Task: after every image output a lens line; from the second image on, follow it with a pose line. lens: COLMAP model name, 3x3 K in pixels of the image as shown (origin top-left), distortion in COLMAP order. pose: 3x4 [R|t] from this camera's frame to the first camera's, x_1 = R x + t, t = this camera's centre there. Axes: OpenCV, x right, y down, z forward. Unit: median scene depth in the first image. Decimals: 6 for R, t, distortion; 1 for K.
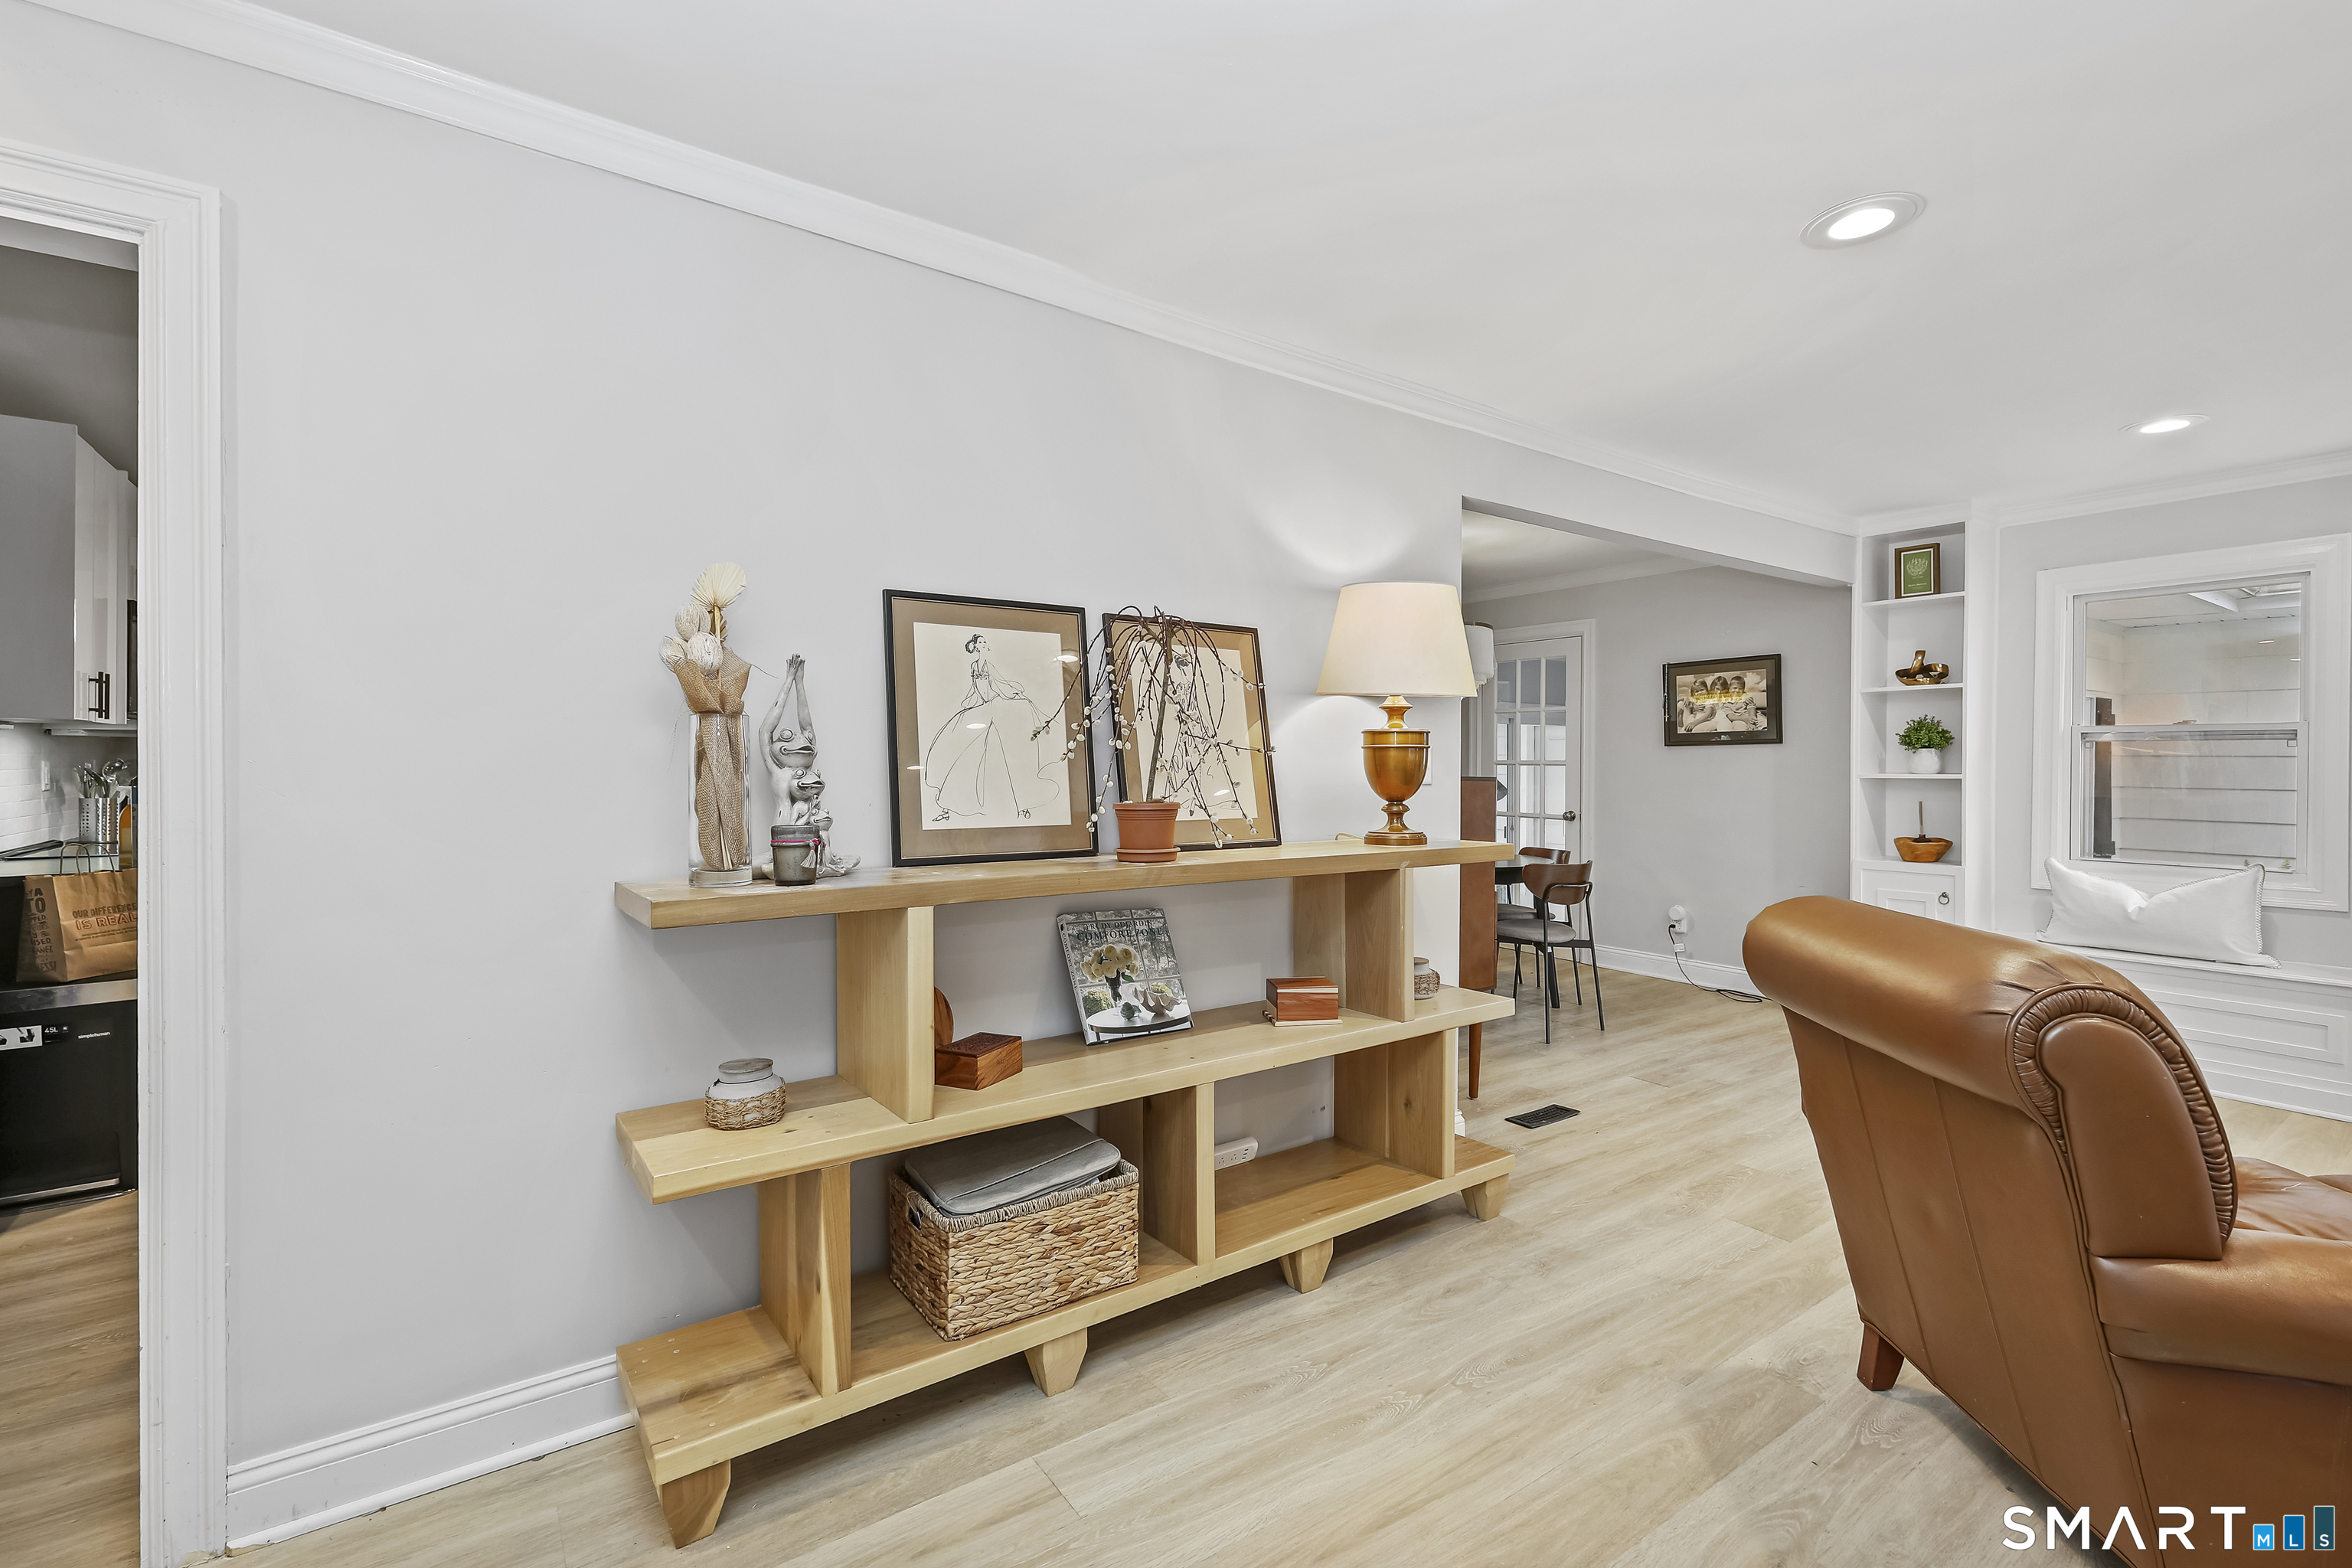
lens RADIAL K [[1042.7, 0, 1180.0], [0, 1042.7, 774.2], [0, 0, 1]] dist [0.002628, 0.000235]
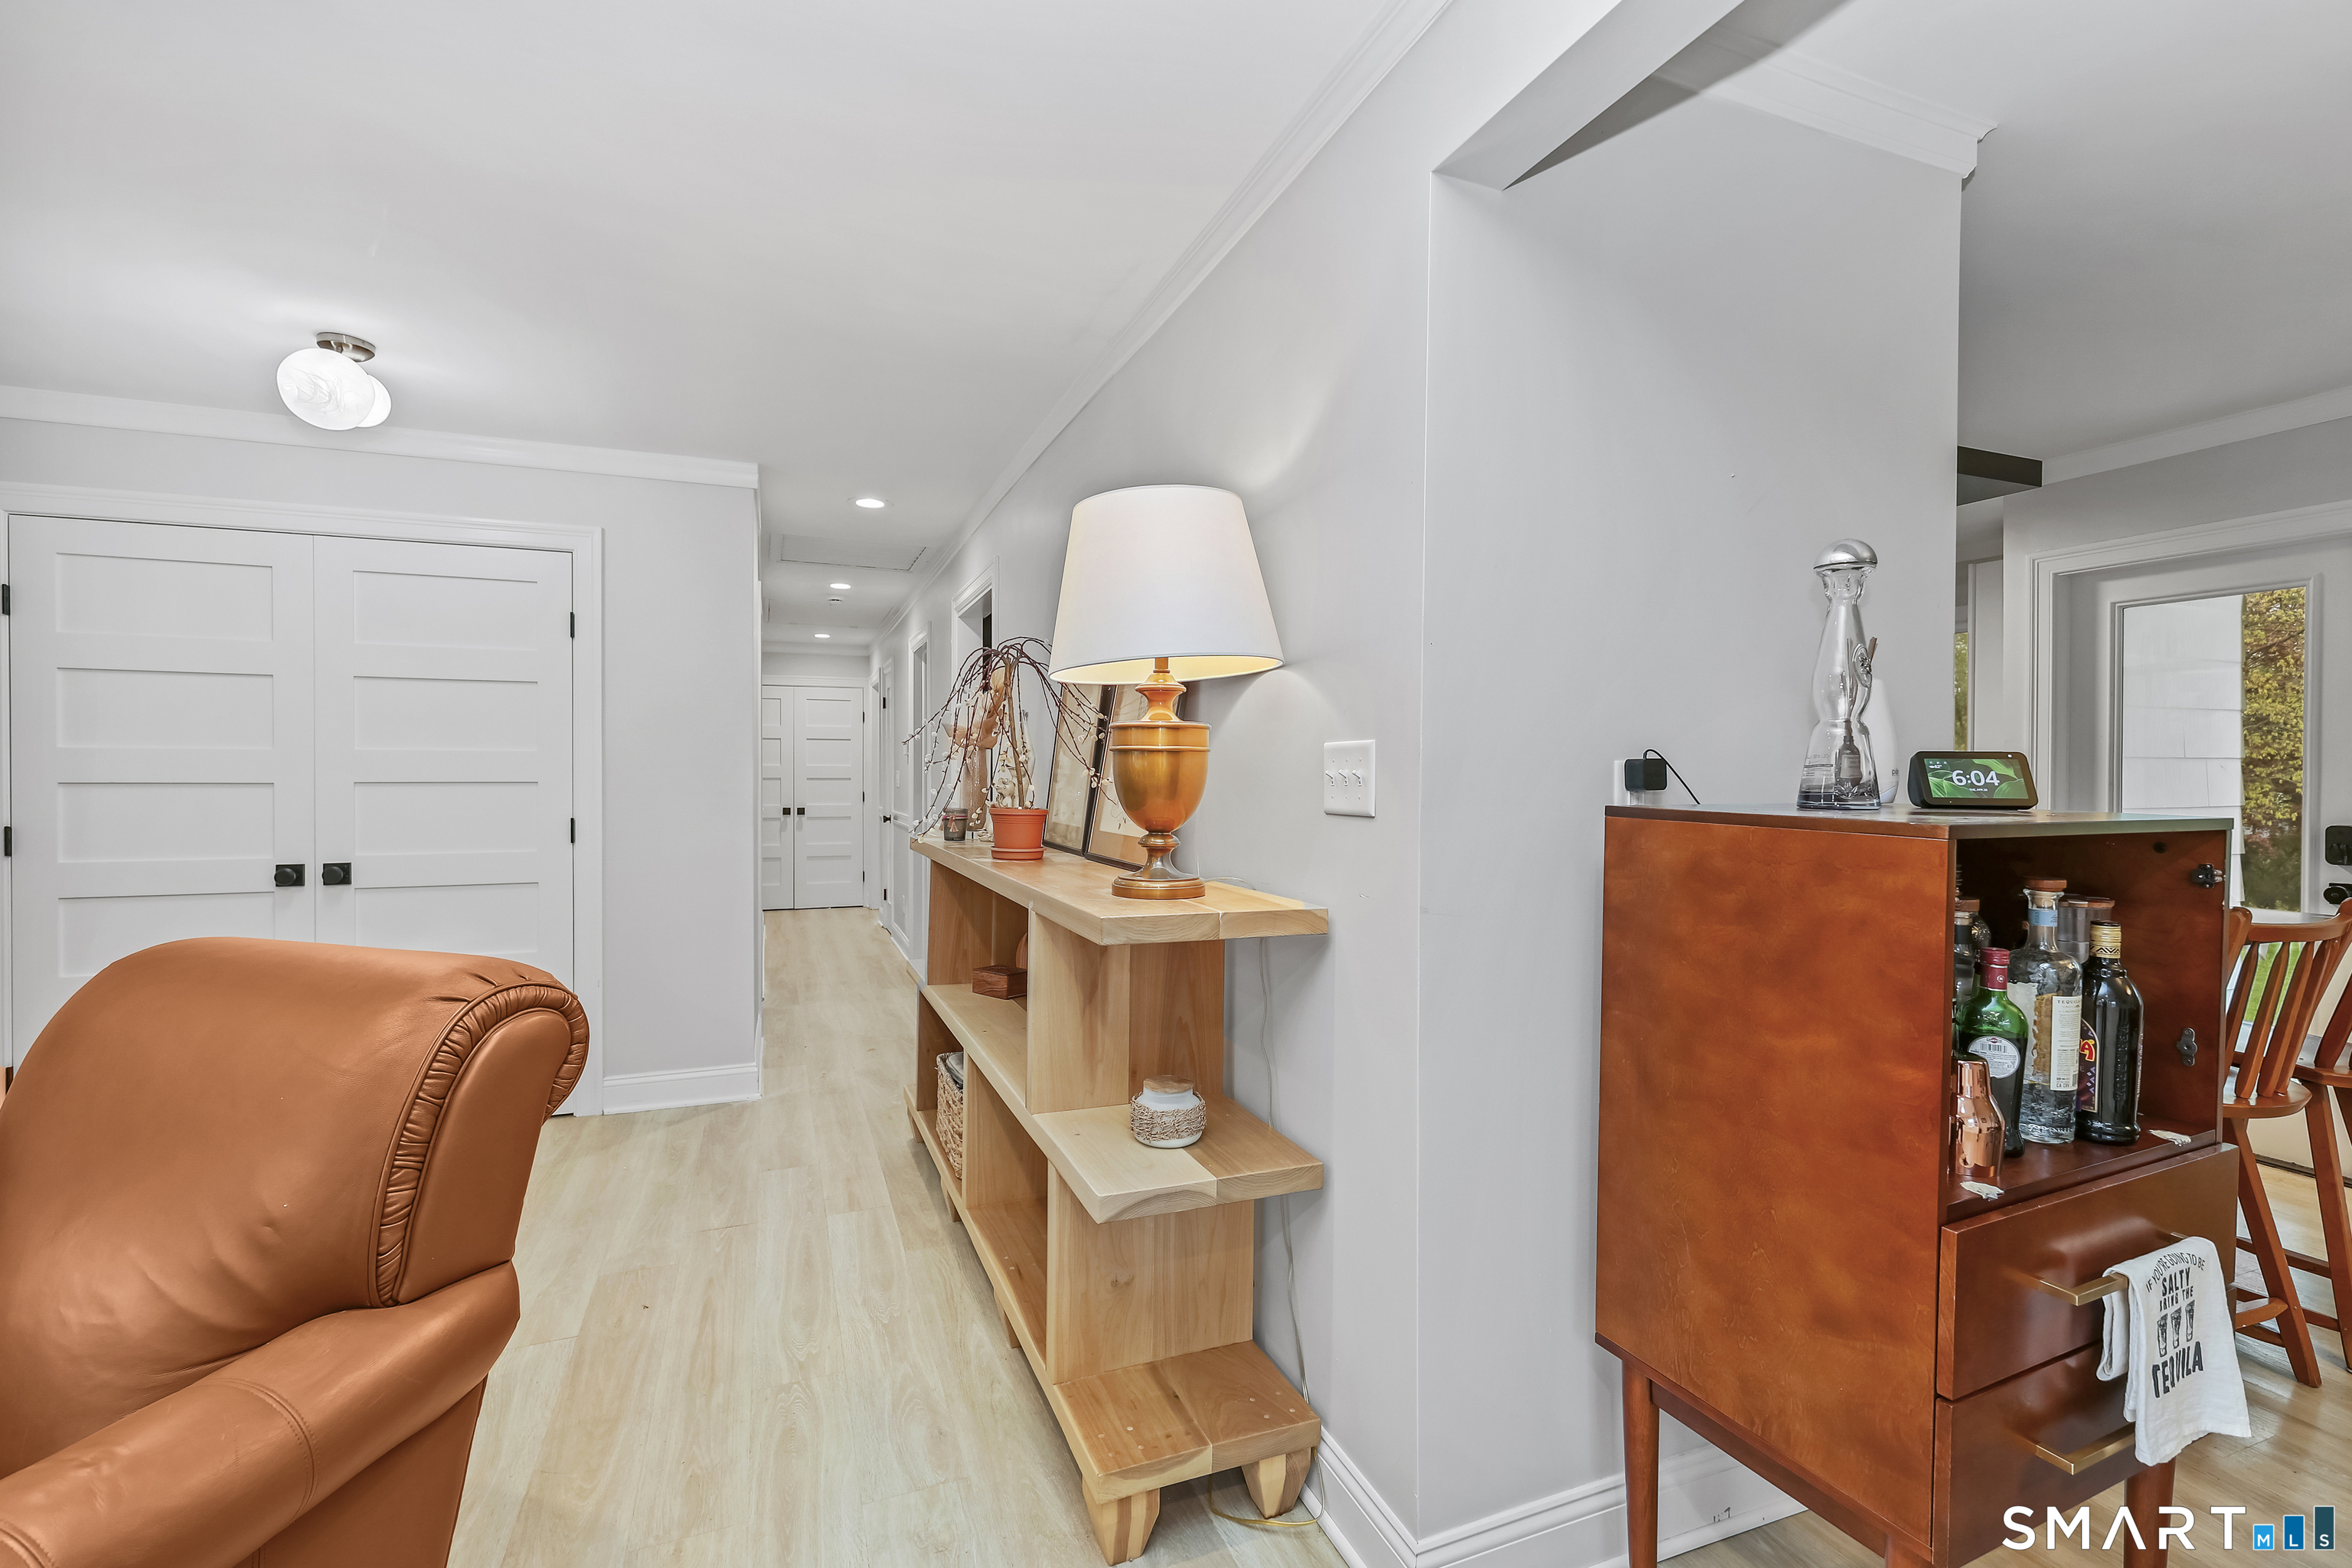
lens RADIAL K [[1042.7, 0, 1180.0], [0, 1042.7, 774.2], [0, 0, 1]] dist [0.002628, 0.000235]
pose [[-0.237186, 0.002899, -0.971460, 1.210481], [-0.009609, 0.999940, 0.005330, -0.019615], [0.971417, 0.010599, -0.237144, 1.665918]]
